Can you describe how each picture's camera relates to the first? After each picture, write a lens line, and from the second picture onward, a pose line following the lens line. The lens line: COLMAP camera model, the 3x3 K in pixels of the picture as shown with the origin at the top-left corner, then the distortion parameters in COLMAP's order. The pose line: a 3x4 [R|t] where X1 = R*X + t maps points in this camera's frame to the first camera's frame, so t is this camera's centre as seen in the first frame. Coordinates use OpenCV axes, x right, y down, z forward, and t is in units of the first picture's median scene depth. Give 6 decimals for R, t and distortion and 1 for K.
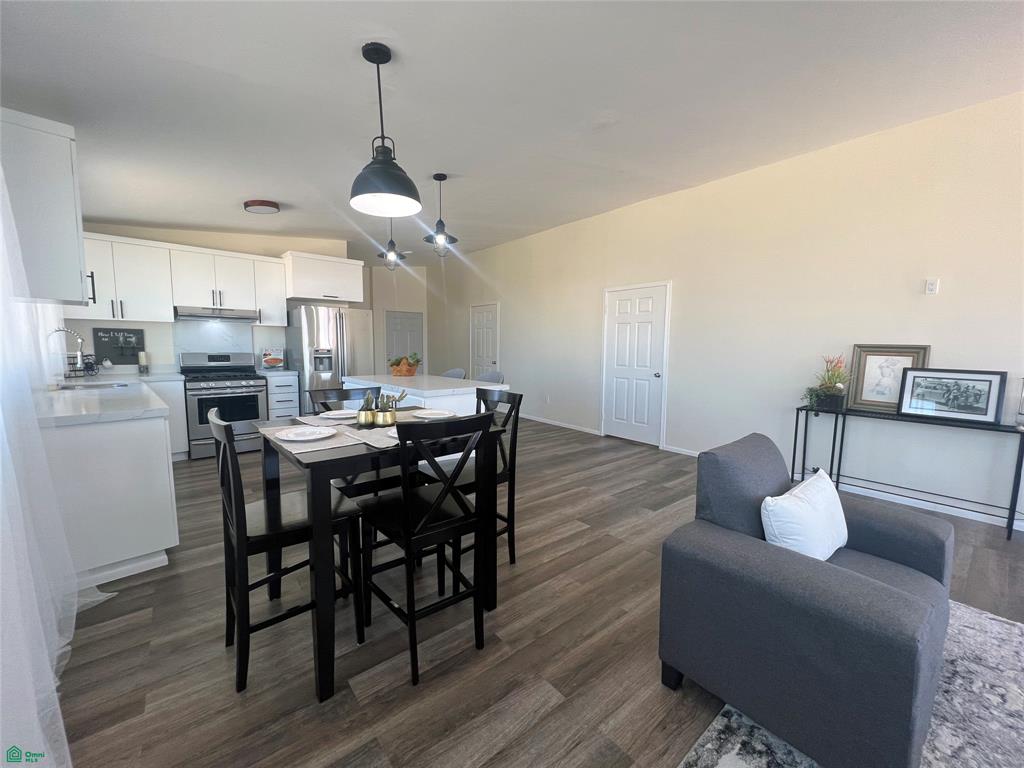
lens RADIAL K [[408.4, 0, 512.0], [0, 408.4, 384.0], [0, 0, 1]] dist [-0.001026, -0.000166]
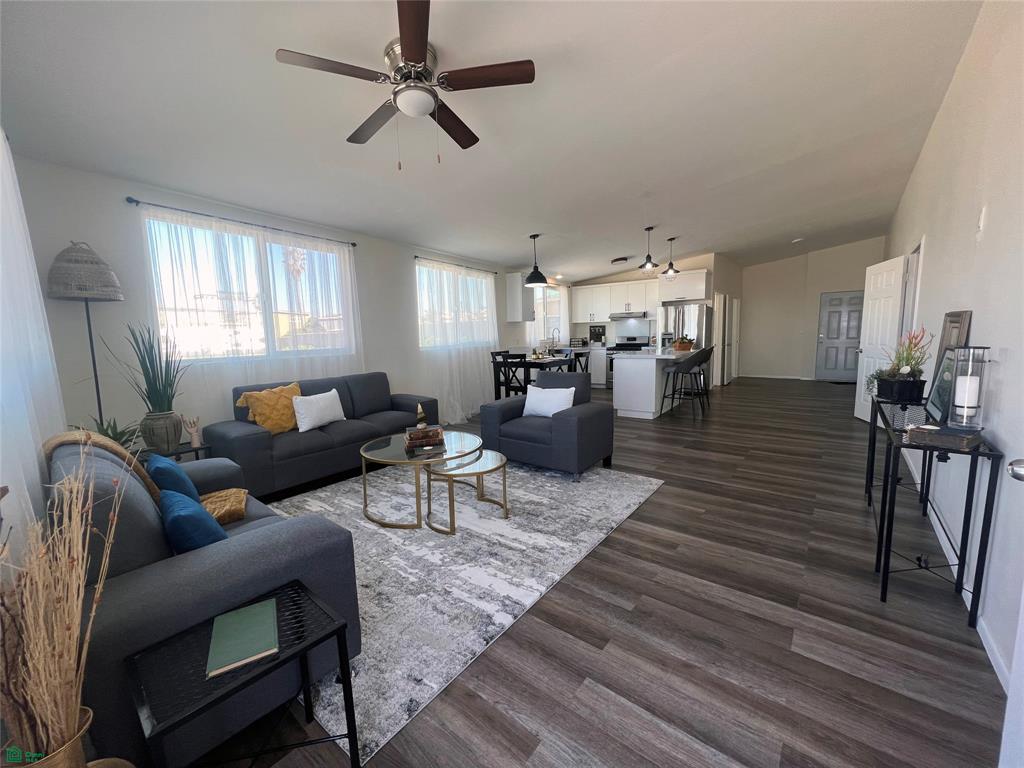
lens RADIAL K [[408.4, 0, 512.0], [0, 408.4, 384.0], [0, 0, 1]] dist [-0.001026, -0.000166]
pose [[0.201854, 0.102028, -0.974087, 1.130130], [-0.066705, 0.993682, 0.090258, 0.009466], [0.977142, 0.046758, 0.207384, 0.106323]]
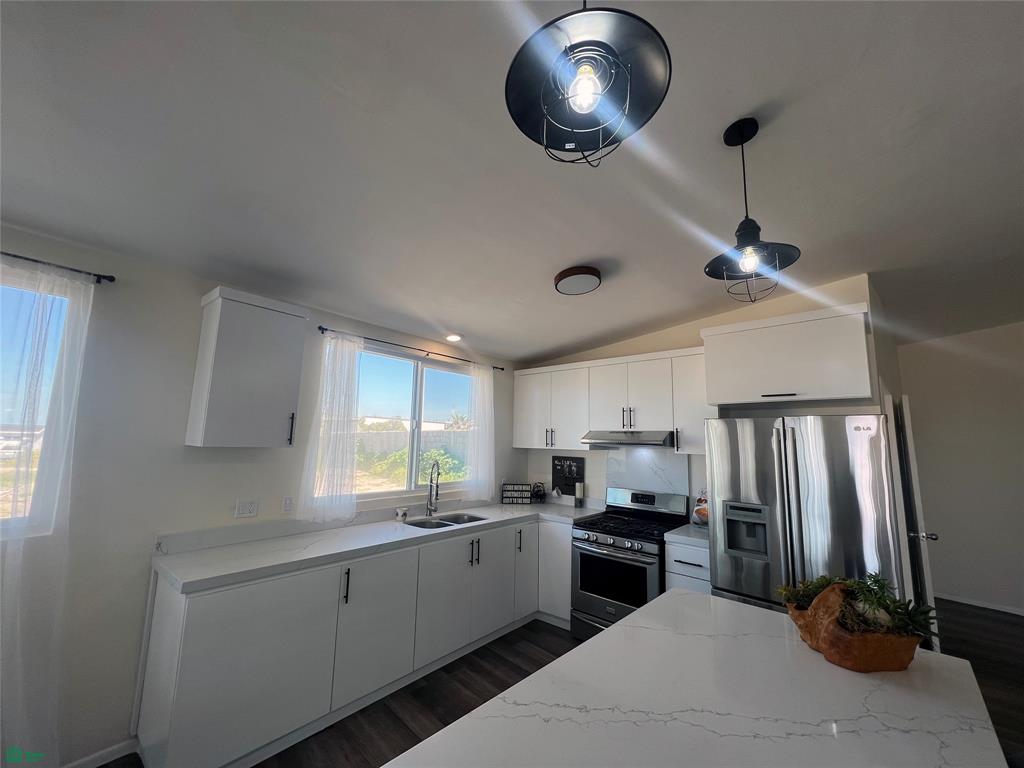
lens RADIAL K [[408.4, 0, 512.0], [0, 408.4, 384.0], [0, 0, 1]] dist [-0.001026, -0.000166]
pose [[0.087776, -0.149917, -0.984795, 0.008469], [-0.117800, 0.980111, -0.159703, -0.135247], [0.989150, 0.130027, 0.068371, 0.783893]]
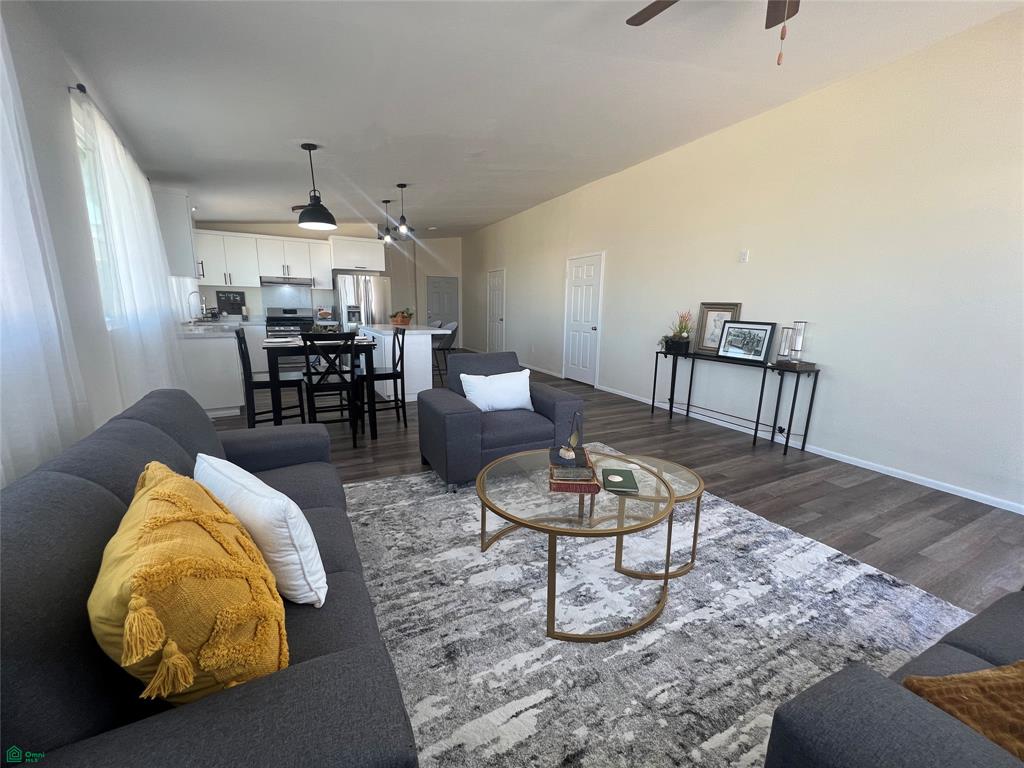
lens RADIAL K [[408.4, 0, 512.0], [0, 408.4, 384.0], [0, 0, 1]] dist [-0.001026, -0.000166]
pose [[0.975530, 0.046446, -0.214903, 0.448966], [-0.027077, 0.995371, 0.092210, 0.045087], [0.218191, -0.084134, 0.972273, -0.321433]]
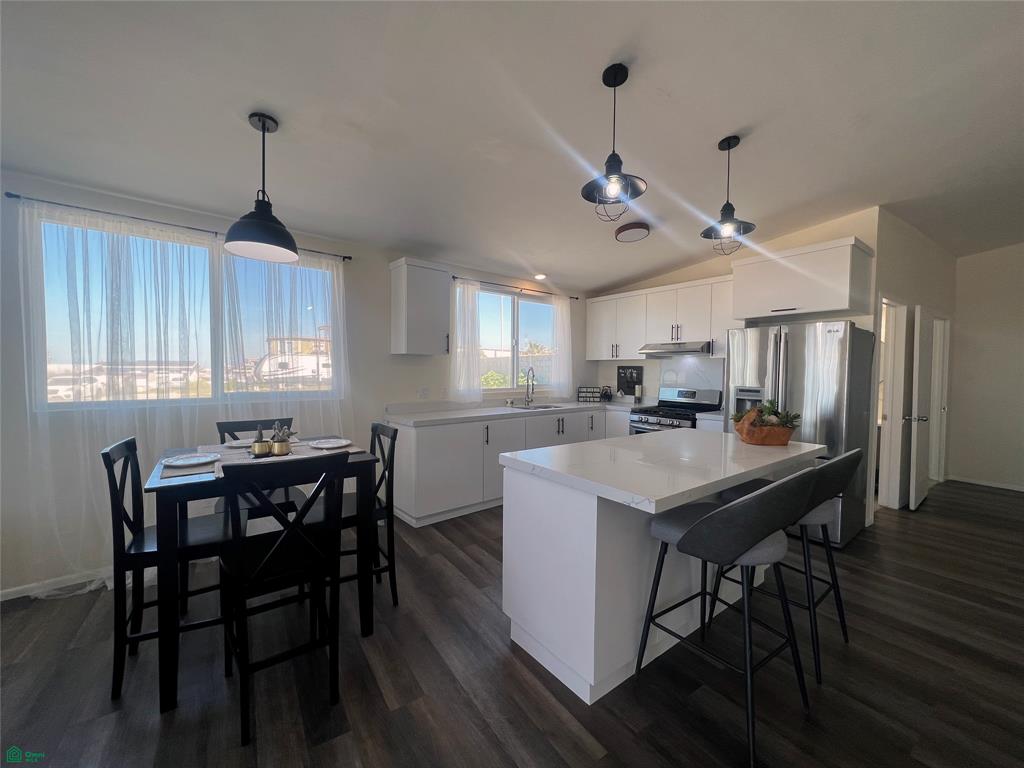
lens RADIAL K [[410.7, 0, 516.6], [0, 410.7, 384.2], [0, 0, 1]] dist [0.010734, 0.000005]
pose [[-0.077522, 0.024627, -0.996686, 0.310299], [-0.102563, 0.994194, 0.032543, -0.086682], [0.991701, 0.104746, -0.074546, 0.762317]]
